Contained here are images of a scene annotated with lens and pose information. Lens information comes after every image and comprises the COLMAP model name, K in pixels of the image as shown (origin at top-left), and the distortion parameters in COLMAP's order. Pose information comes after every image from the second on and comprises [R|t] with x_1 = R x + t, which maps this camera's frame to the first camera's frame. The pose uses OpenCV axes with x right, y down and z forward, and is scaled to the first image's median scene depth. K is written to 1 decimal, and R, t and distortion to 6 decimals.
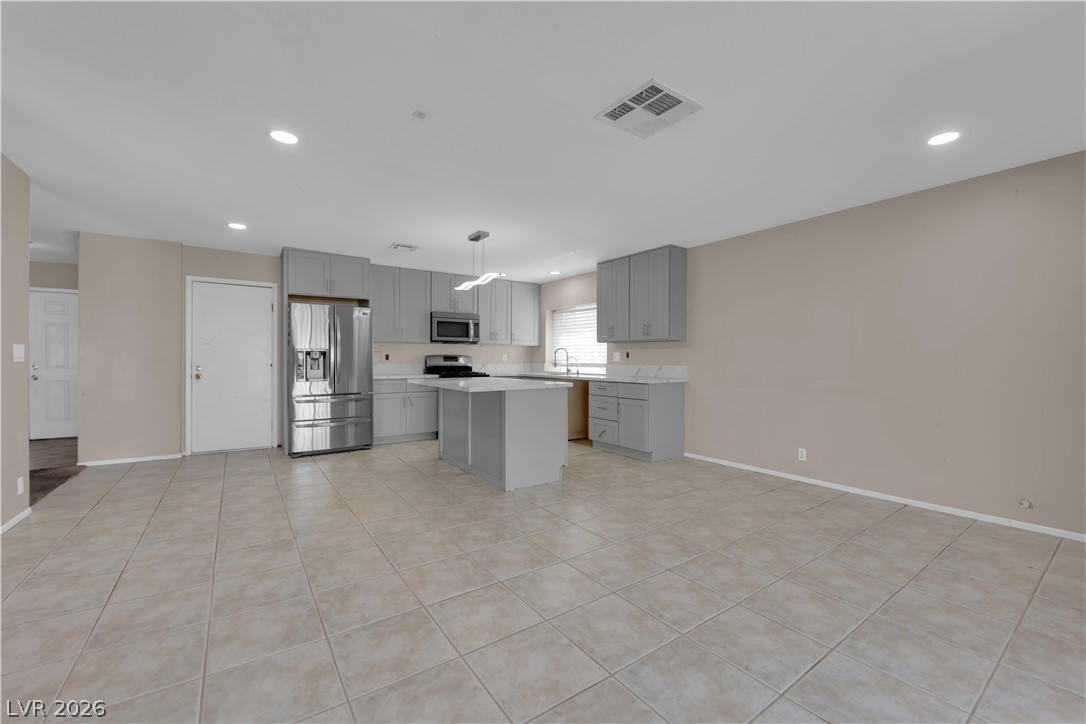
lens RADIAL K [[437.4, 0, 543.0], [0, 437.4, 362.0], [0, 0, 1]] dist [-0.014862, -0.000369]
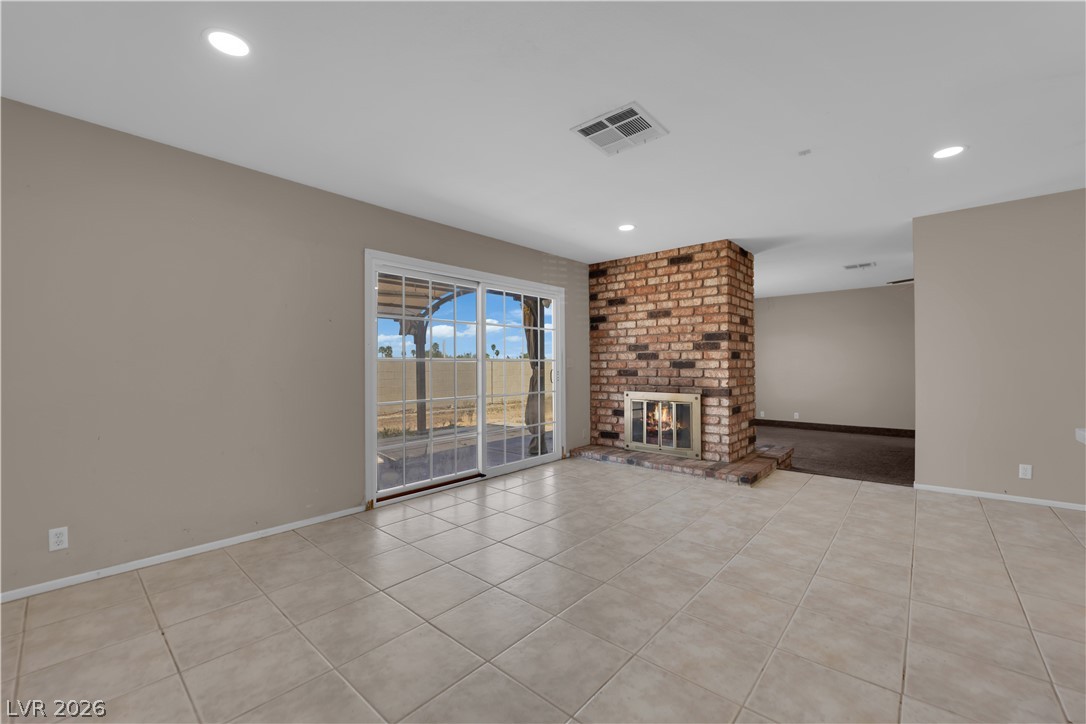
lens RADIAL K [[437.4, 0, 543.0], [0, 437.4, 362.0], [0, 0, 1]] dist [-0.014862, -0.000369]
pose [[-0.972029, 0.001492, -0.234855, 0.553006], [0.001494, 0.999999, 0.000170, -0.010919], [0.234855, -0.000185, -0.972030, 1.625436]]
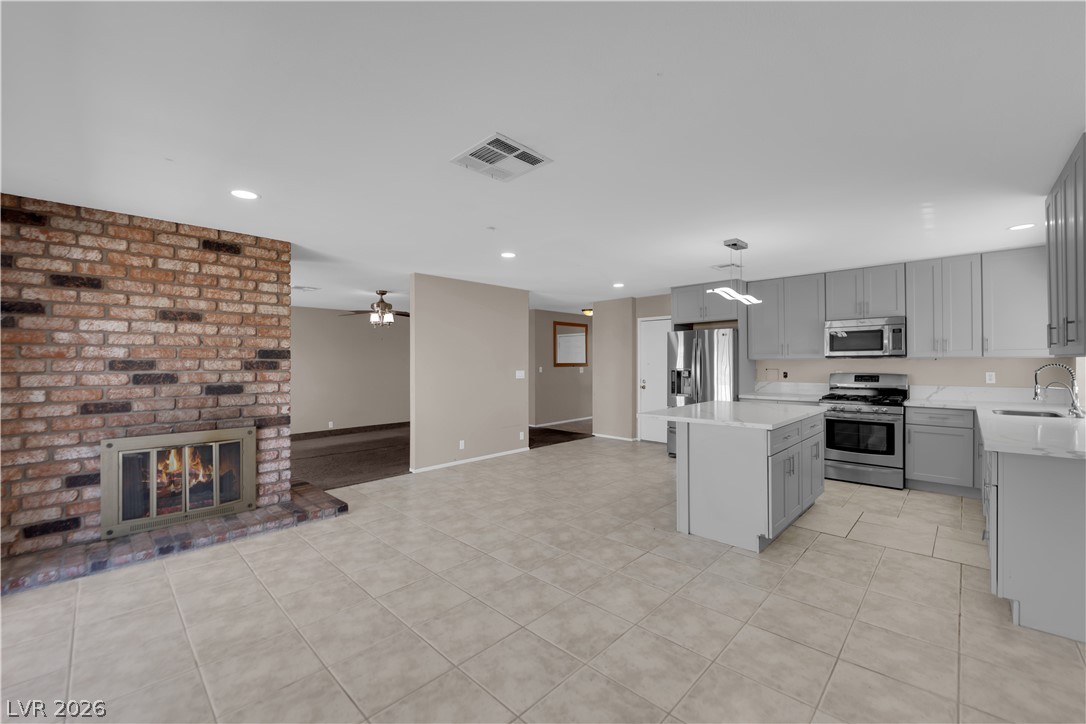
lens RADIAL K [[437.4, 0, 543.0], [0, 437.4, 362.0], [0, 0, 1]] dist [-0.014862, -0.000369]
pose [[0.186084, -0.007246, -0.982507, 1.038297], [-0.000321, 0.999972, -0.007436, -0.072233], [0.982534, 0.001699, 0.186076, 0.740297]]
